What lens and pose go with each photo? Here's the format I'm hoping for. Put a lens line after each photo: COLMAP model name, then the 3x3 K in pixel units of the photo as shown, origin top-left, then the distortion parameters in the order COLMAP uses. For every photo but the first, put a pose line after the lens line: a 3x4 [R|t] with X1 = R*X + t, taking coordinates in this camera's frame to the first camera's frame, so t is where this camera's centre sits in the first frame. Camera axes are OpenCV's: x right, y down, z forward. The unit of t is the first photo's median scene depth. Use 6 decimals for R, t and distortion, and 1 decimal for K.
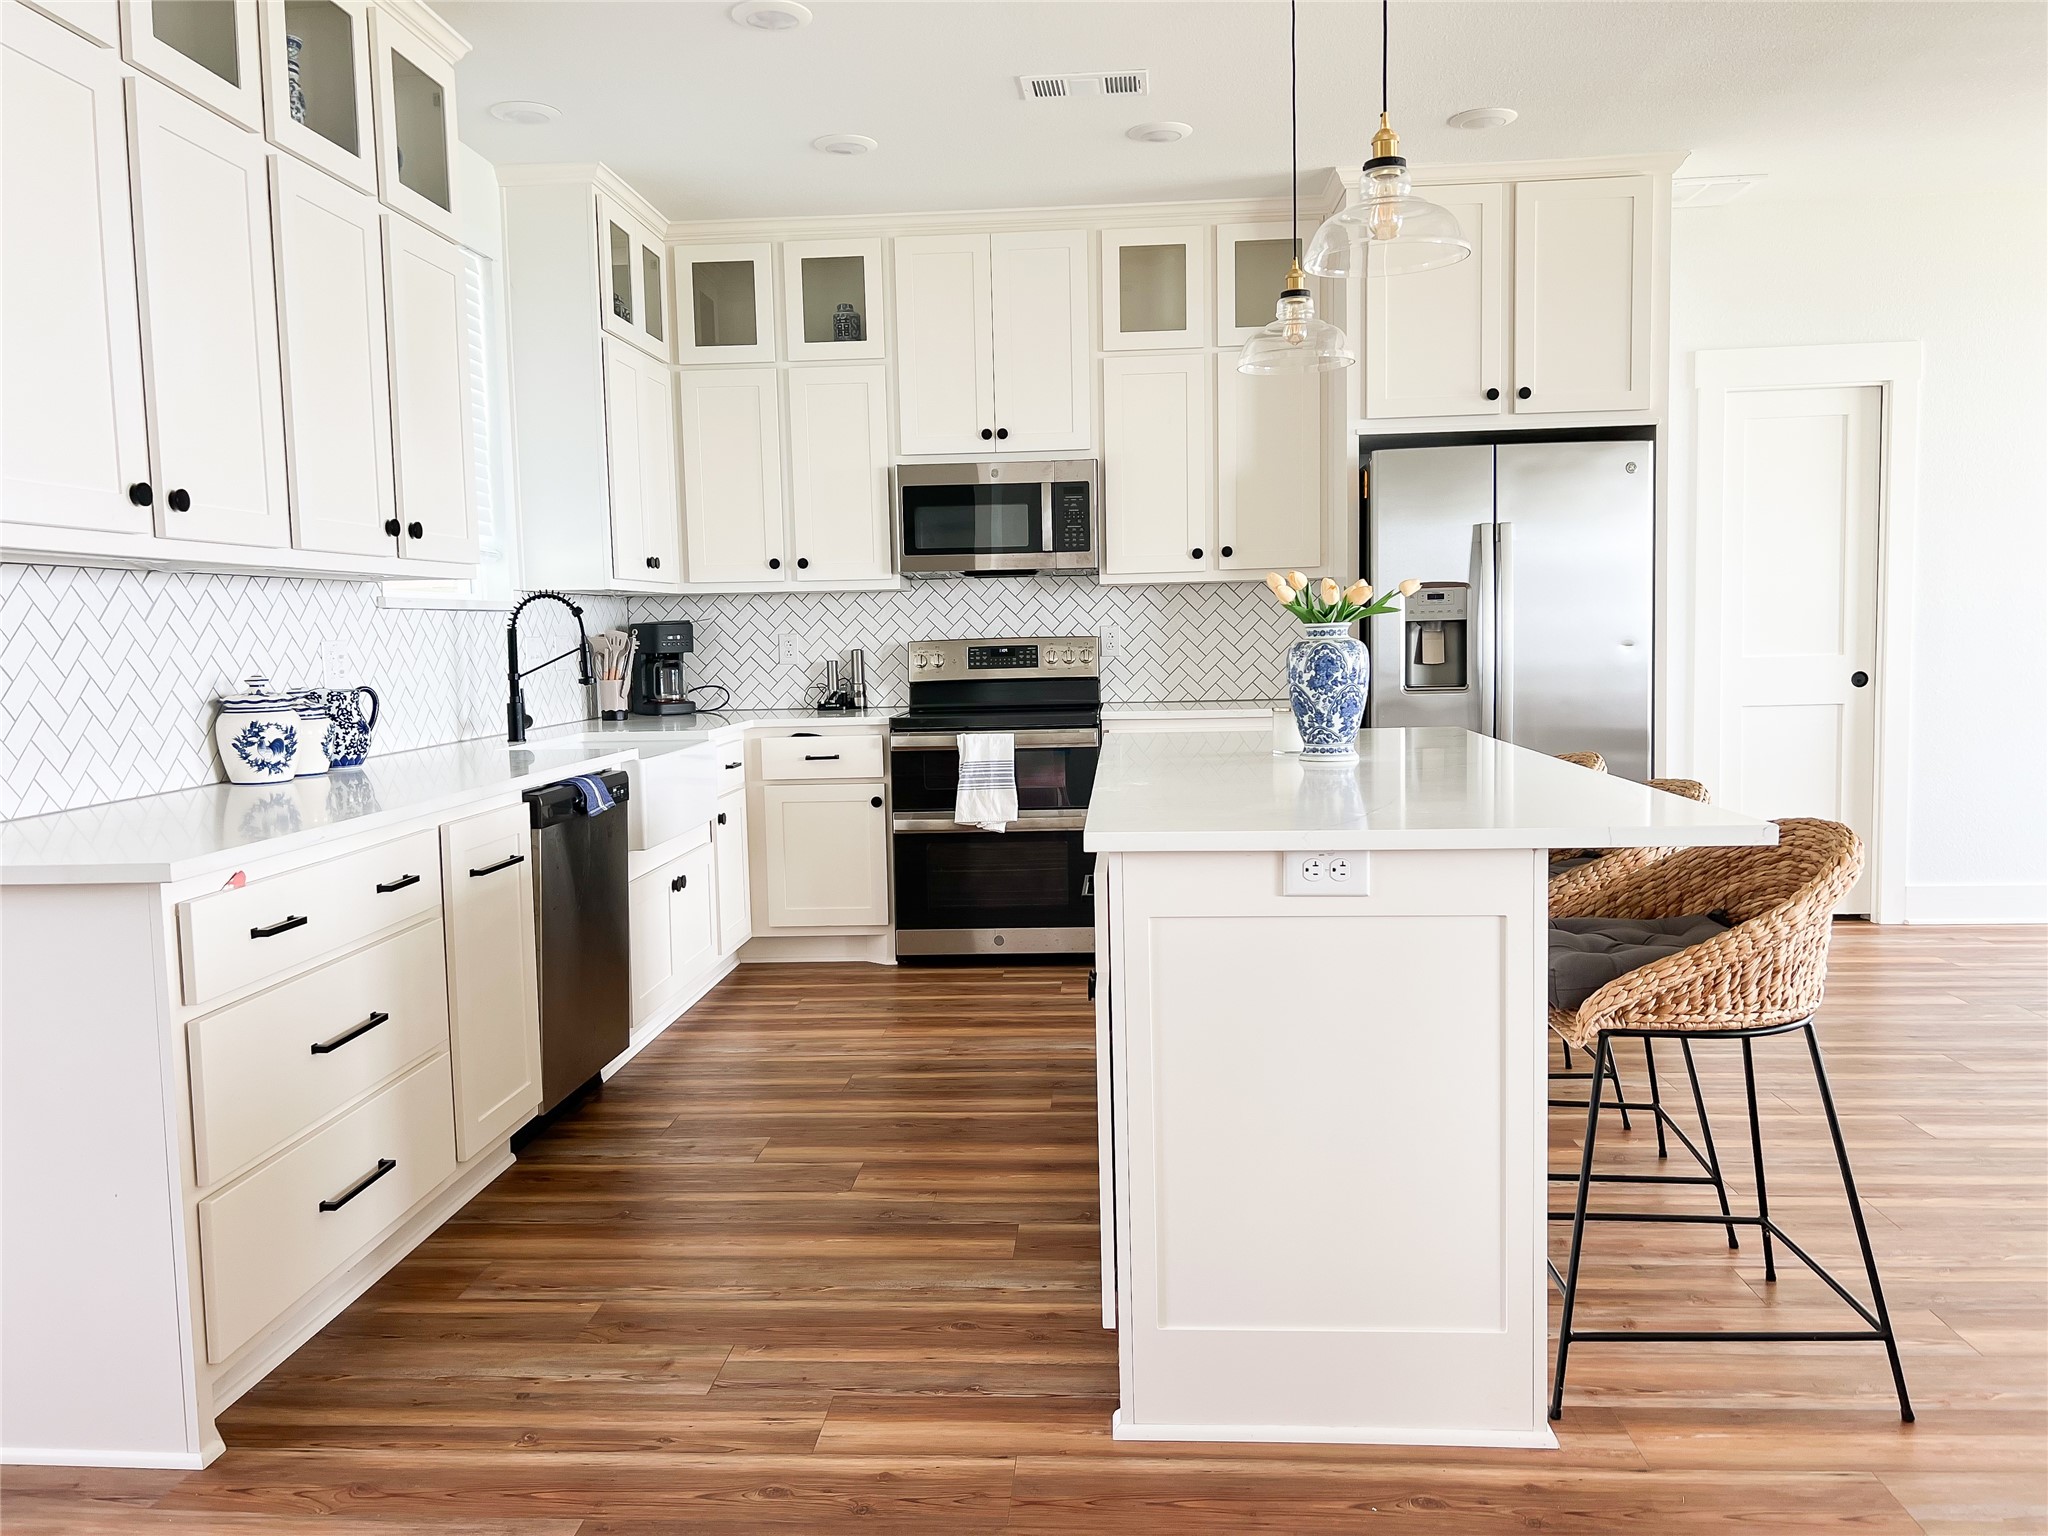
lens RADIAL K [[1554.9, 0, 1025.4], [0, 1554.9, 756.8], [0, 0, 1]] dist [0.064683, -0.070489]
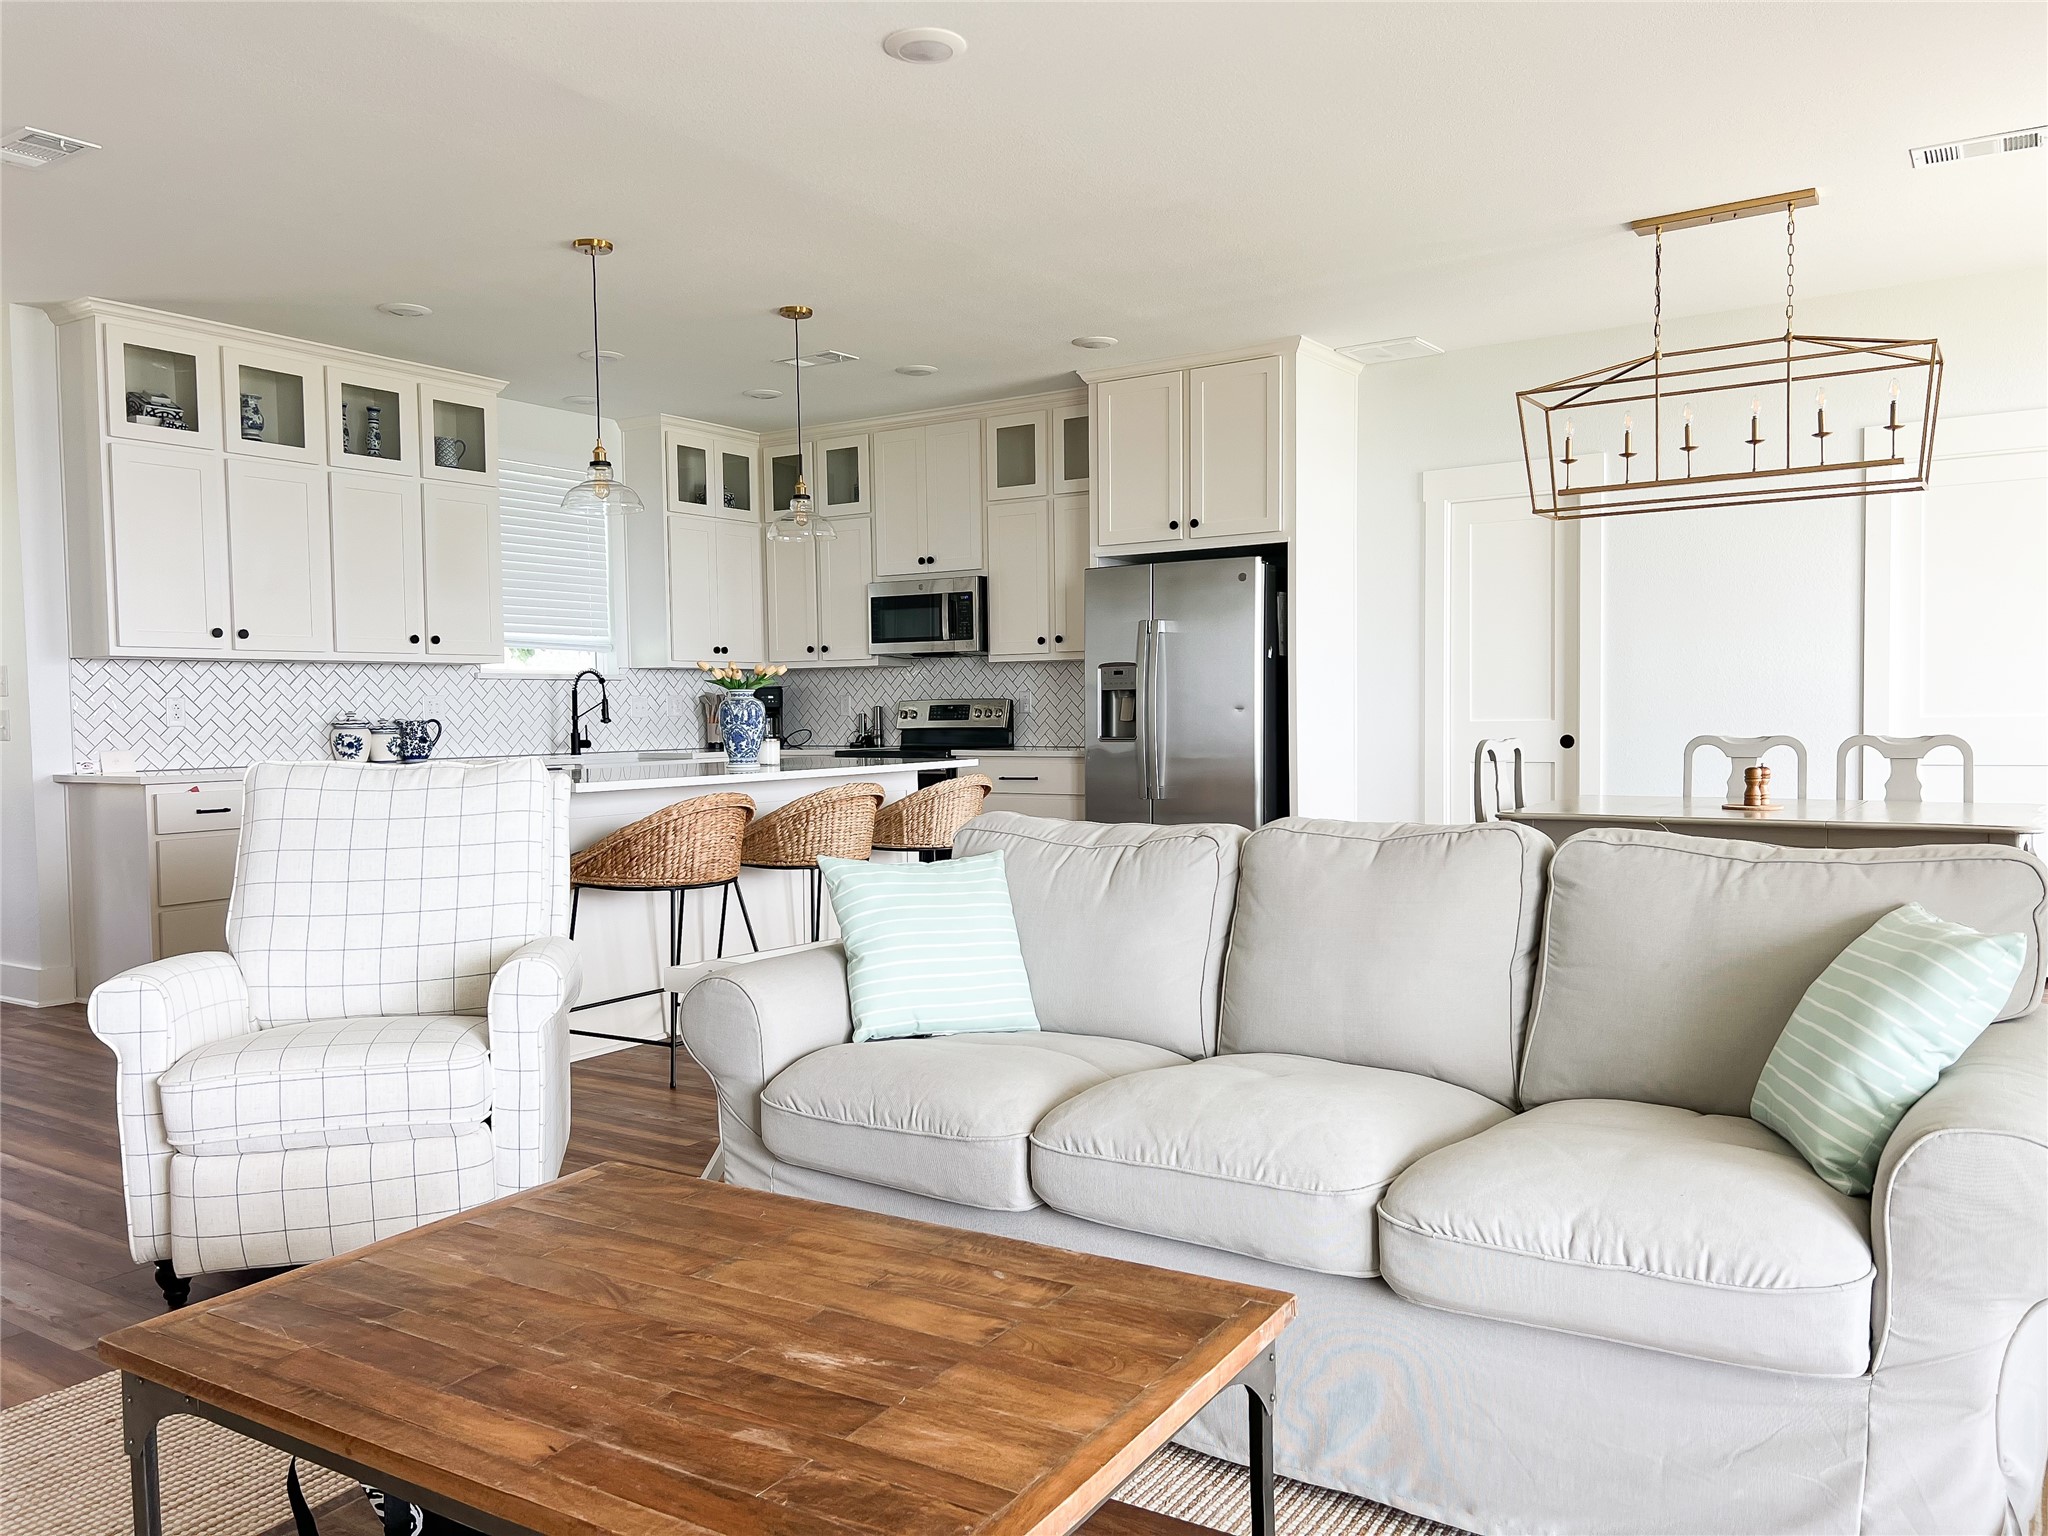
lens RADIAL K [[1554.9, 0, 1040.9], [0, 1554.9, 785.1], [0, 0, 1]] dist [0.064683, -0.070489]
pose [[0.871905, 0.036233, -0.488333, 0.806904], [-0.047411, 0.998820, -0.010541, 0.014586], [0.487375, 0.032343, 0.872594, -0.221236]]
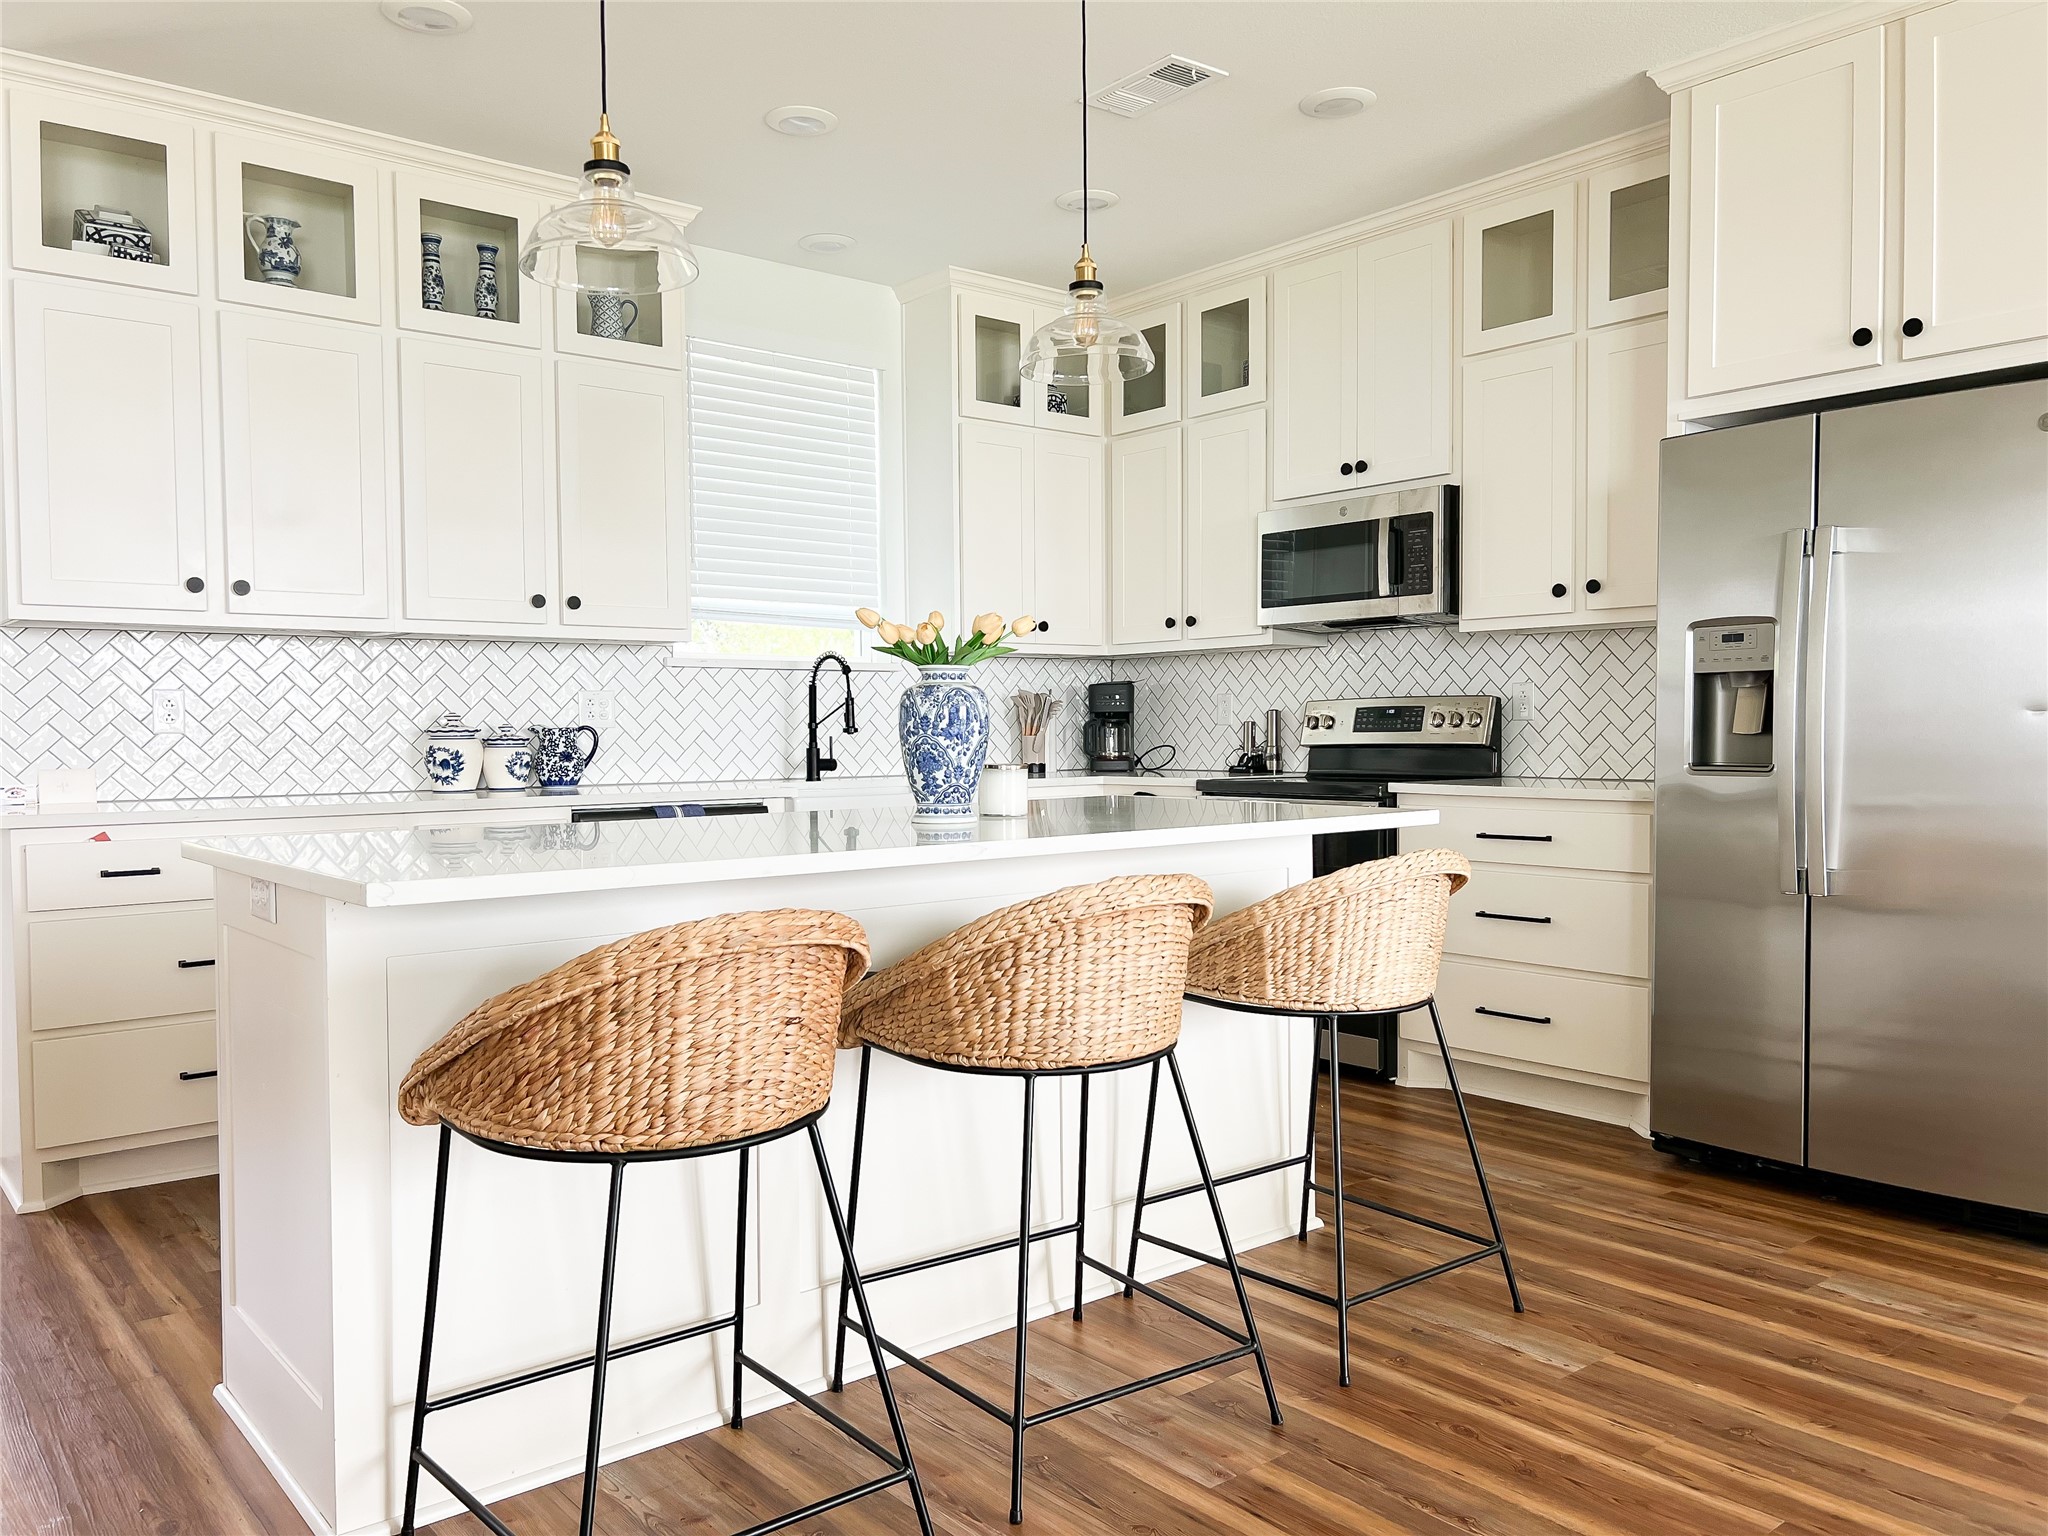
lens RADIAL K [[1554.9, 0, 1006.3], [0, 1554.9, 778.7], [0, 0, 1]] dist [0.064683, -0.070489]
pose [[0.682871, 0.041815, -0.729341, 0.508839], [-0.067501, 0.997701, -0.005999, -0.011636], [0.727414, 0.053328, 0.684124, 0.257916]]
